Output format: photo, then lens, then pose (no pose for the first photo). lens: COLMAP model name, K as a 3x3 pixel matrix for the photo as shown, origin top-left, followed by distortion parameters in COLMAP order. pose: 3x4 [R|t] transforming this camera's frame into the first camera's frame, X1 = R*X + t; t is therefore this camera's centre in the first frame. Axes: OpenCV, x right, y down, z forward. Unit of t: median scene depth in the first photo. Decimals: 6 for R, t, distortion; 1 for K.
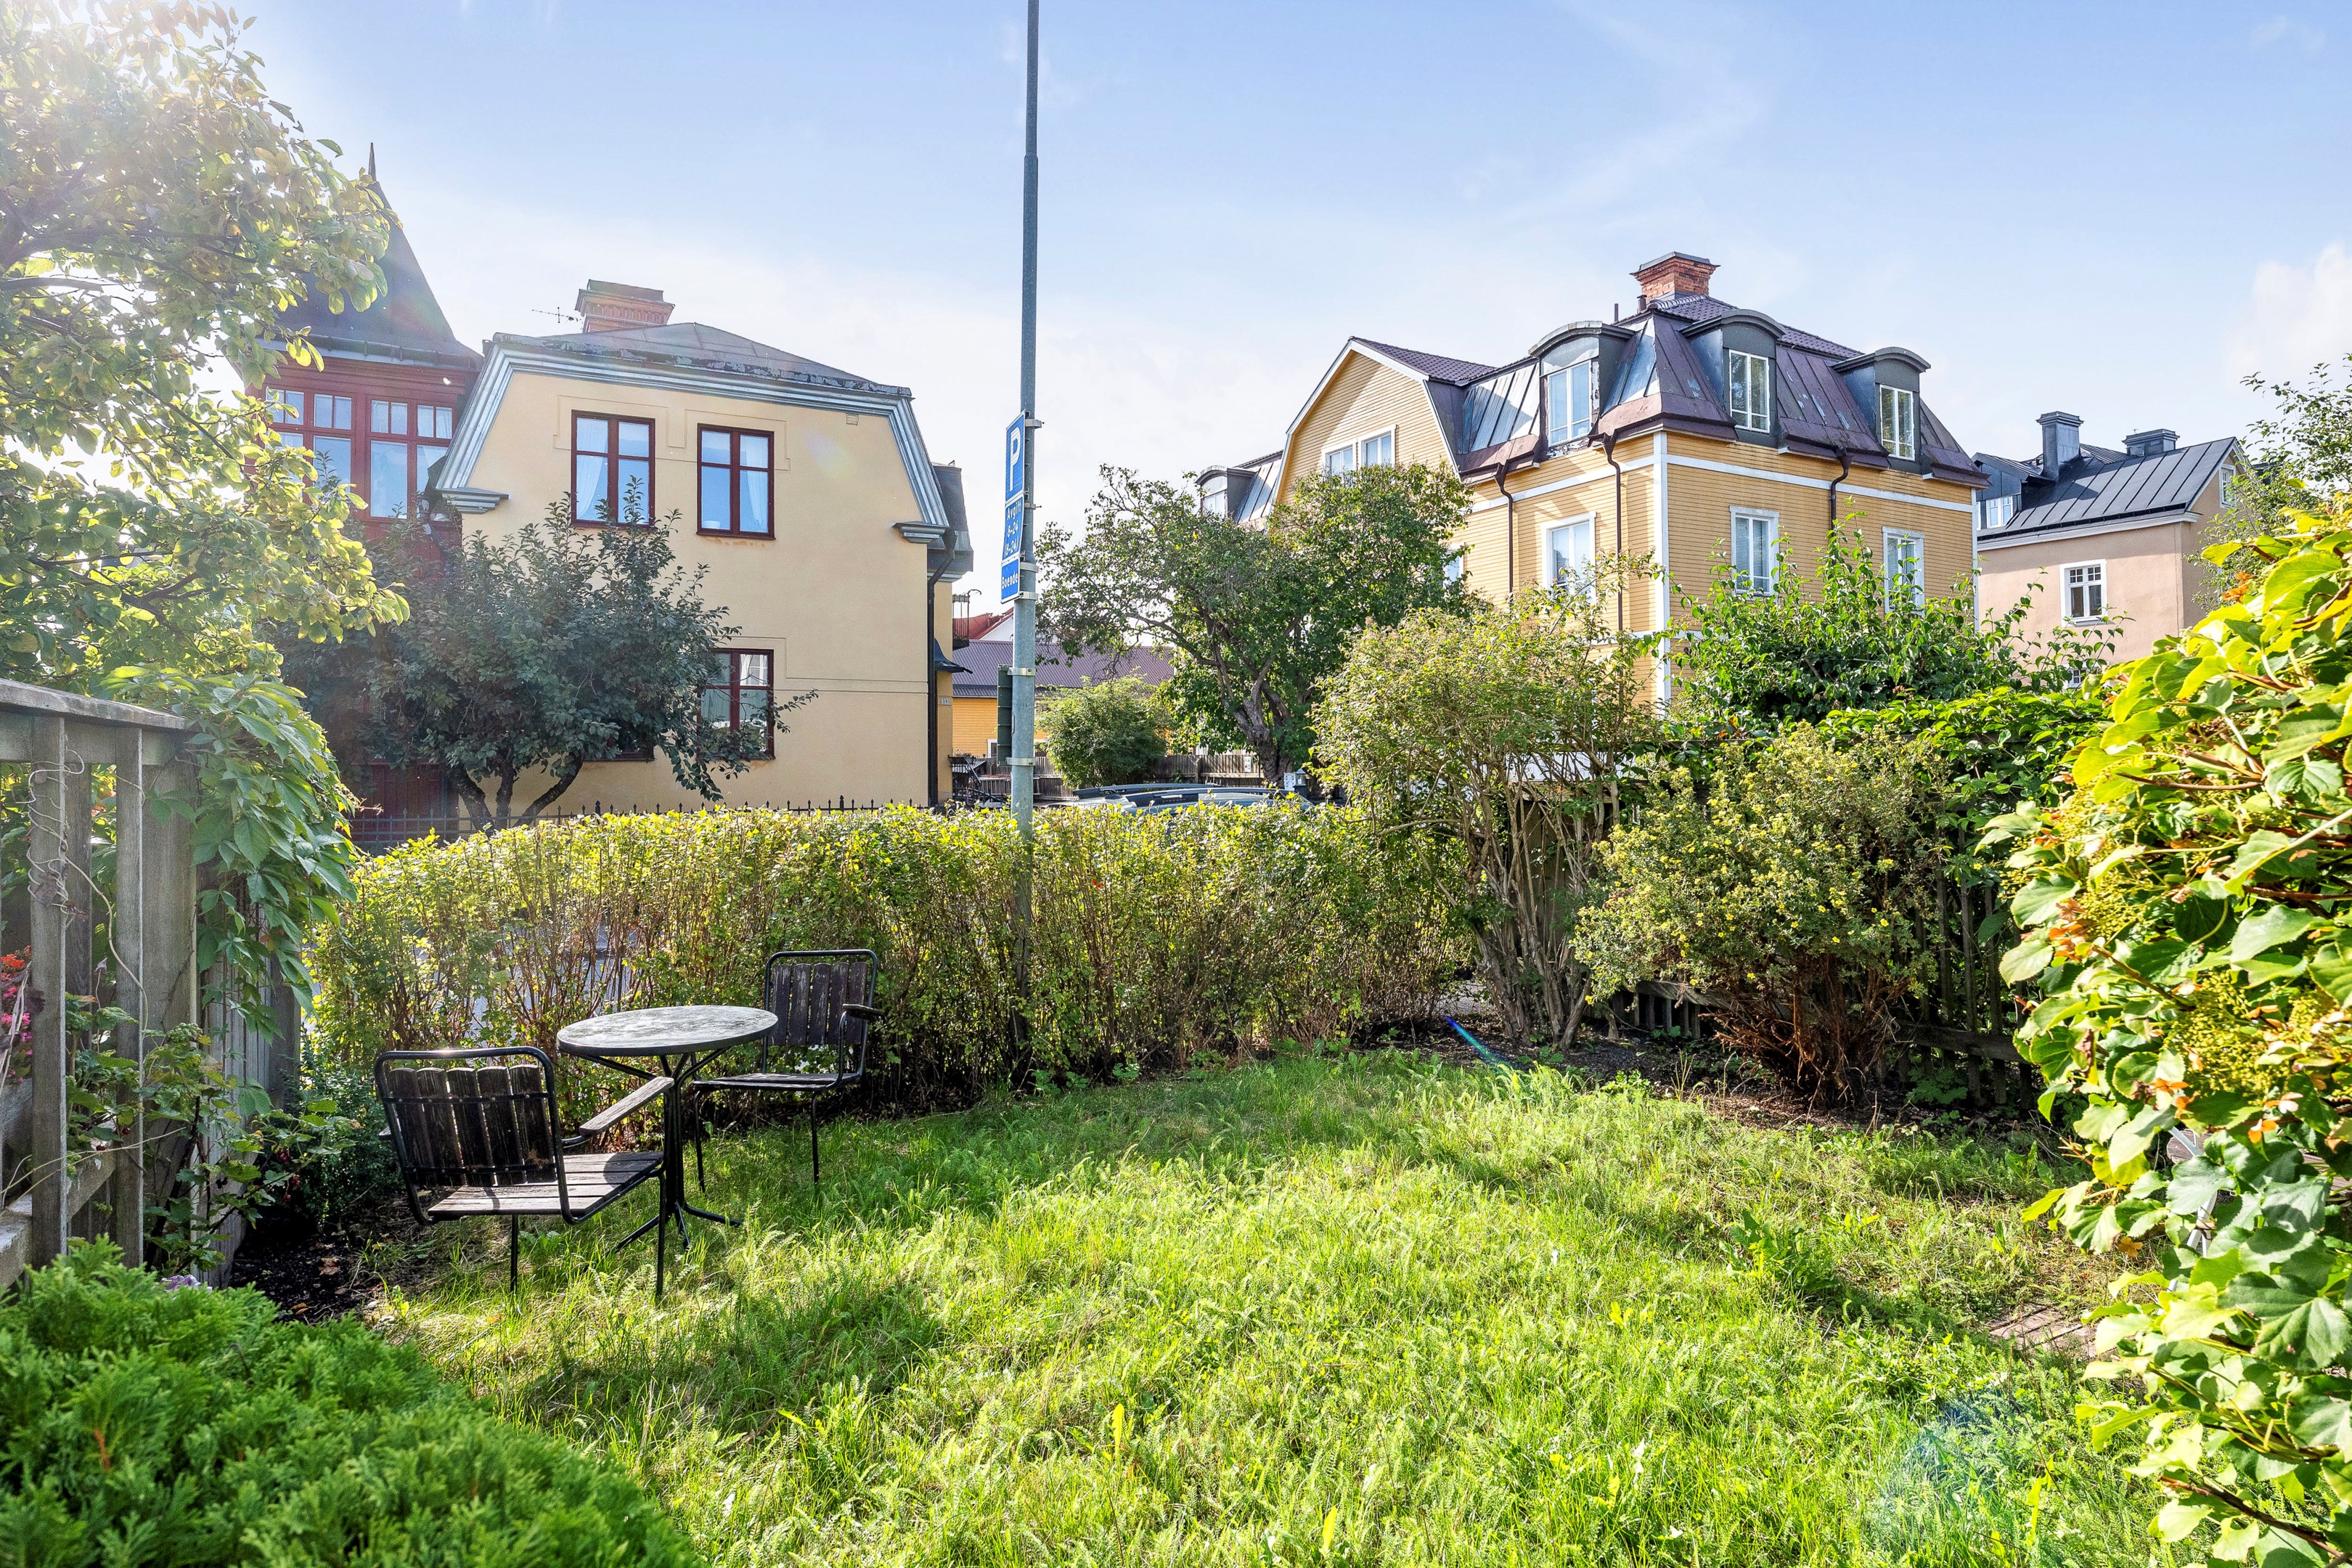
lens RADIAL K [[1279.8, 0, 1168.7], [0, 1279.8, 766.6], [0, 0, 1]] dist [0.000391, -0.000625]
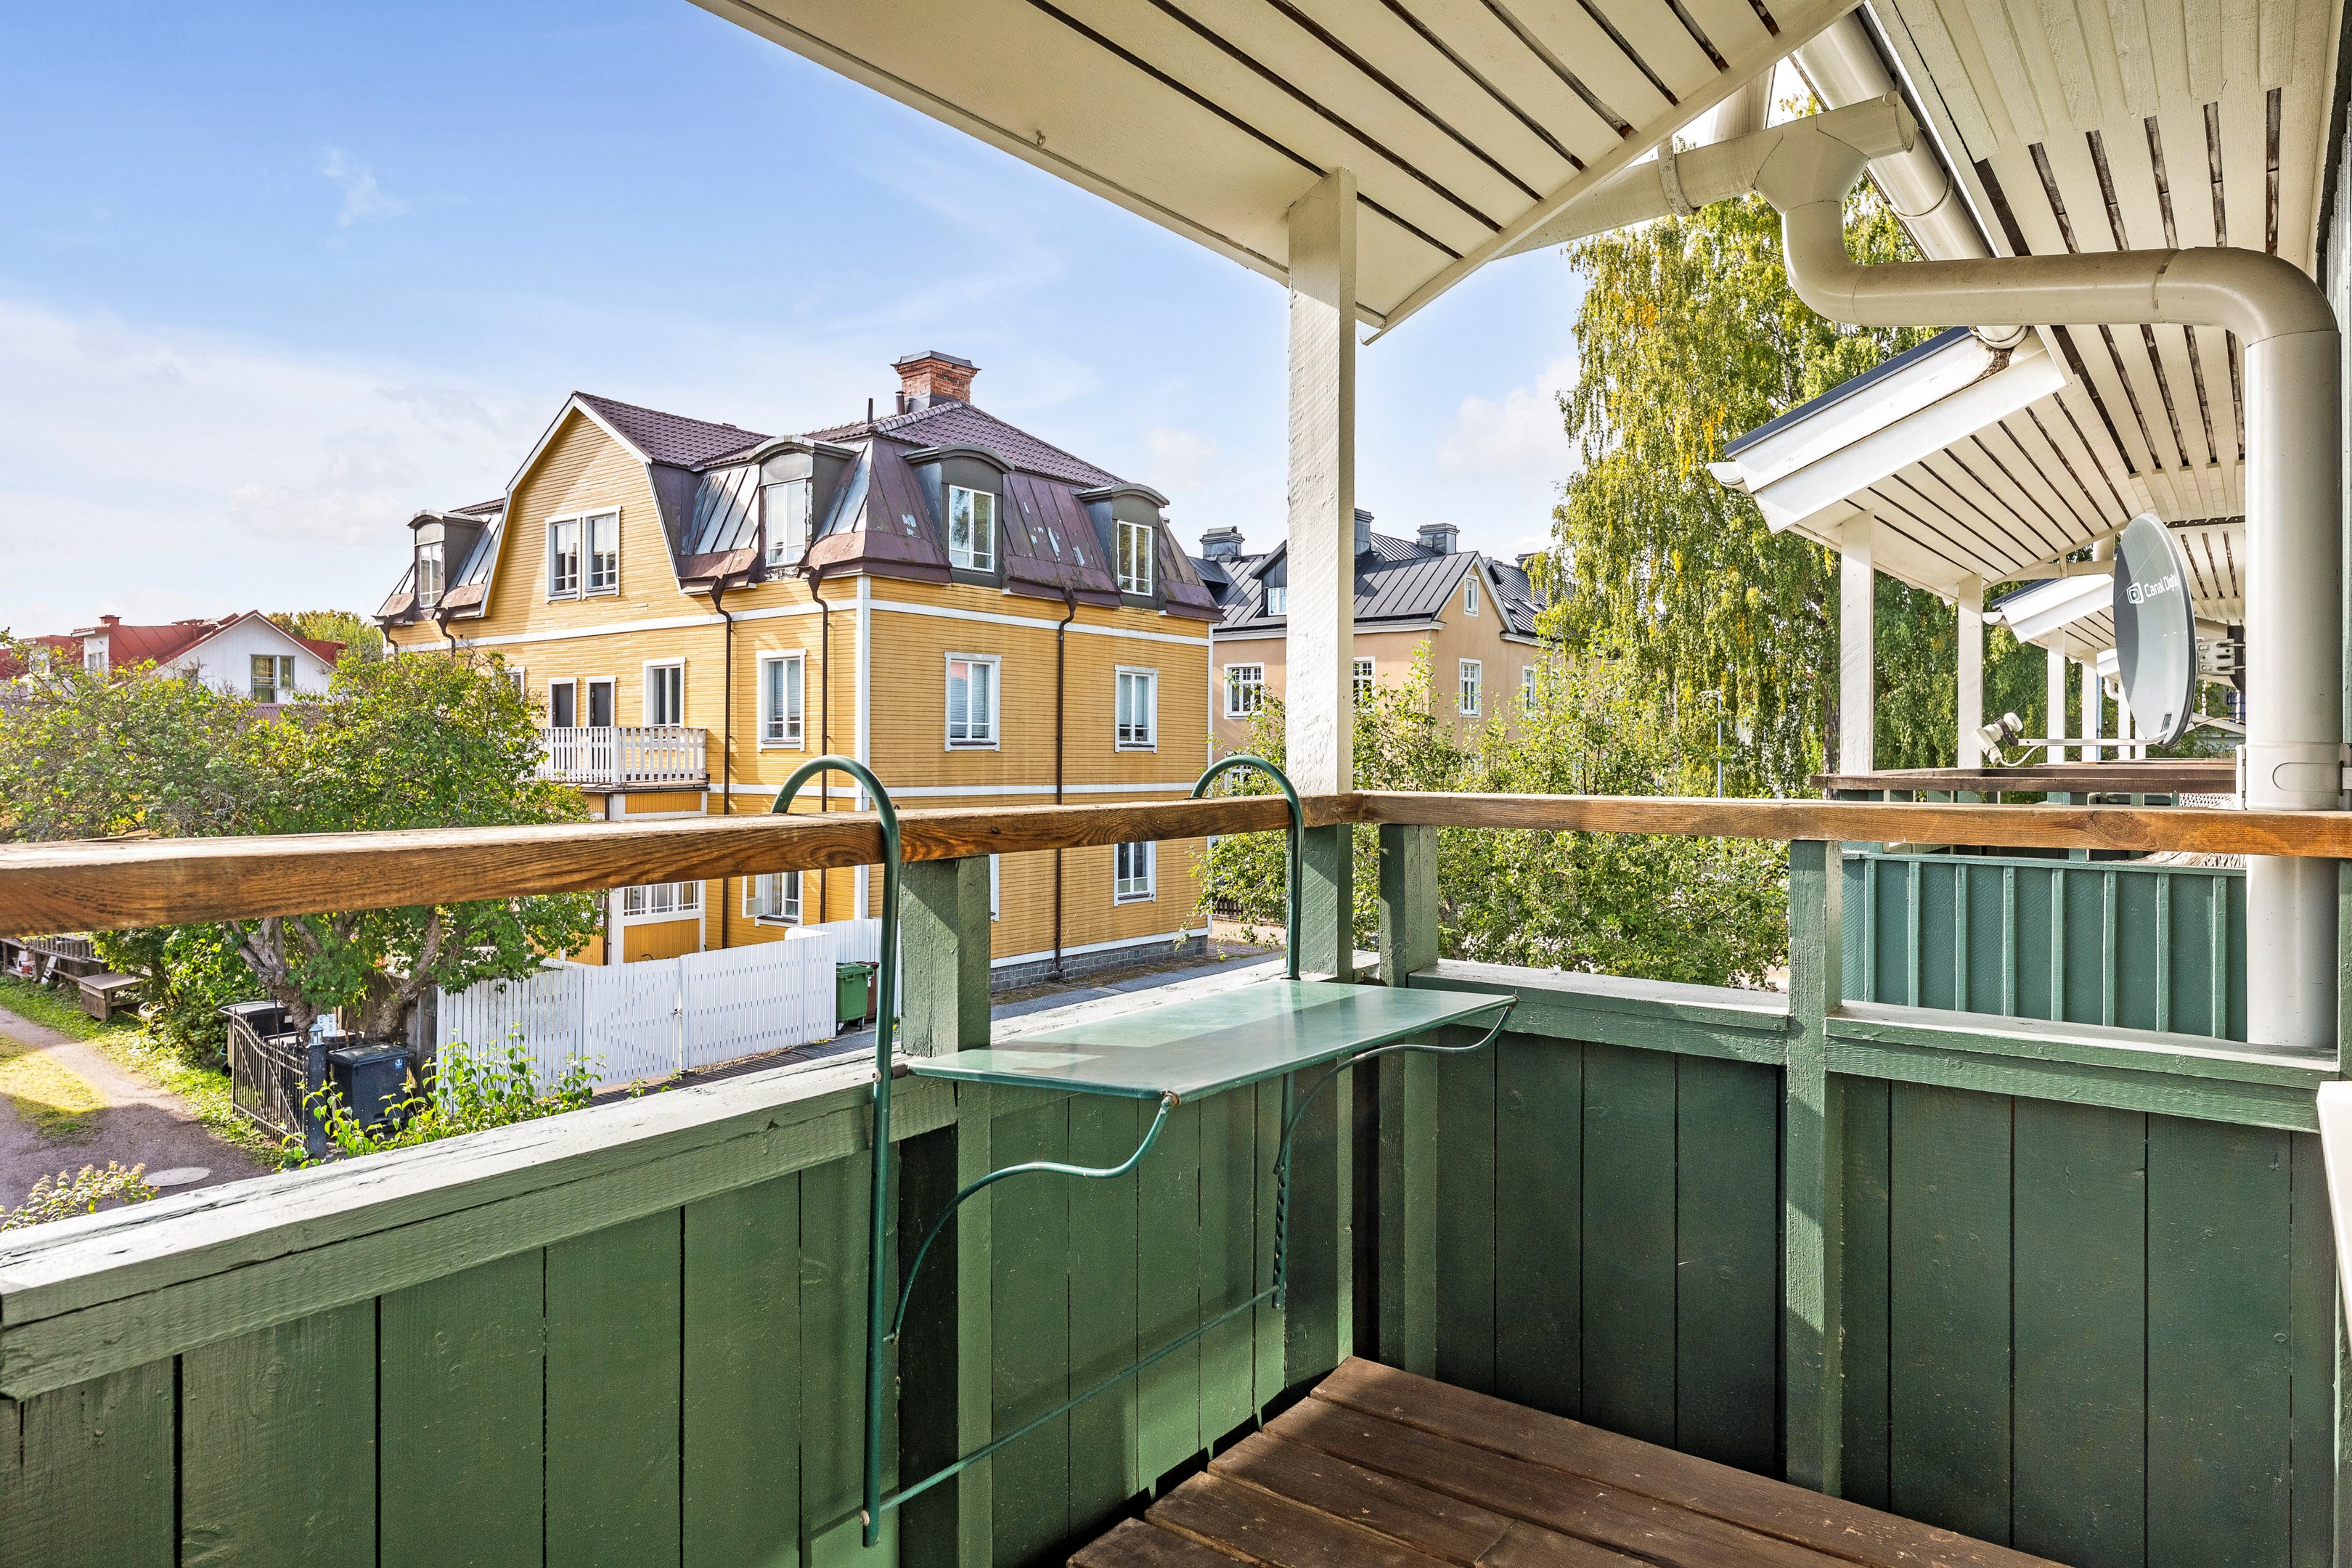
lens RADIAL K [[1402.7, 0, 1182.2], [0, 1402.7, 780.7], [0, 0, 1]] dist [0.007695, 0.000354]
pose [[0.913086, 0.001923, 0.407763, 0.157334], [-0.006986, 0.999916, 0.010929, -0.108886], [-0.407708, -0.012828, 0.913022, -0.023831]]
